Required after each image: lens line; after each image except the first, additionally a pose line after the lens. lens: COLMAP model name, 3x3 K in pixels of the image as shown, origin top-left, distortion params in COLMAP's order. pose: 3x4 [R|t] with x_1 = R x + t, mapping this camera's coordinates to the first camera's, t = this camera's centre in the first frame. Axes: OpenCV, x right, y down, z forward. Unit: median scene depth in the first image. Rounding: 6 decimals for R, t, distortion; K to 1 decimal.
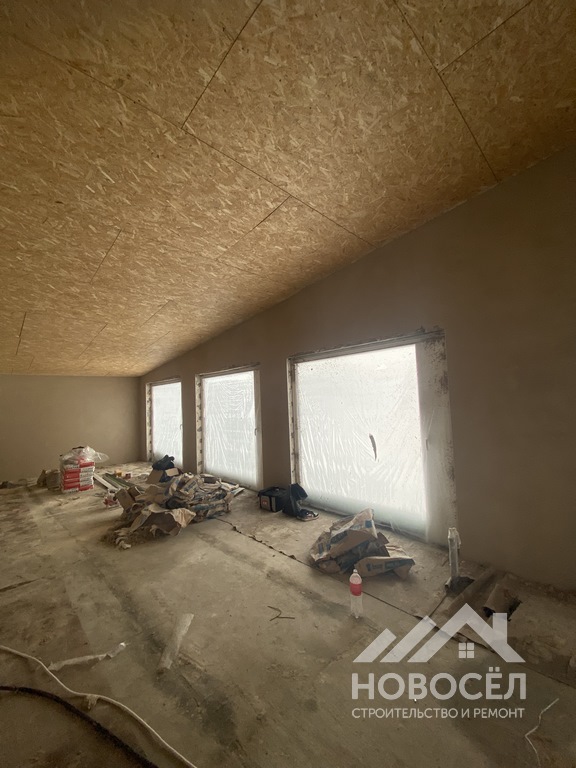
lens RADIAL K [[310.9, 0, 290.0], [0, 310.9, 385.7], [0, 0, 1]] dist [0.028806, -0.029255]
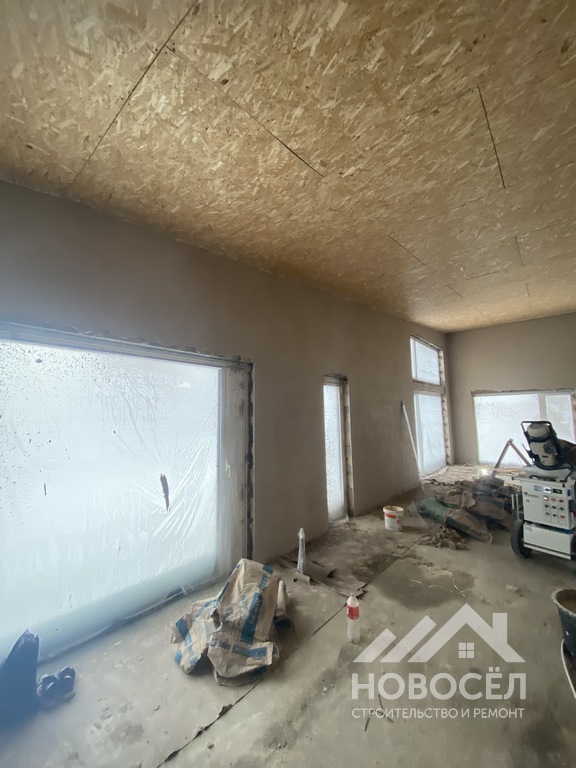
lens RADIAL K [[309.6, 0, 289.2], [0, 309.6, 384.9], [0, 0, 1]] dist [0.026742, -0.023118]
pose [[-0.108175, 0.134332, 0.985014, -0.564668], [-0.028453, 0.990004, -0.138137, 0.046309], [-0.993725, -0.042969, -0.103271, 0.881962]]
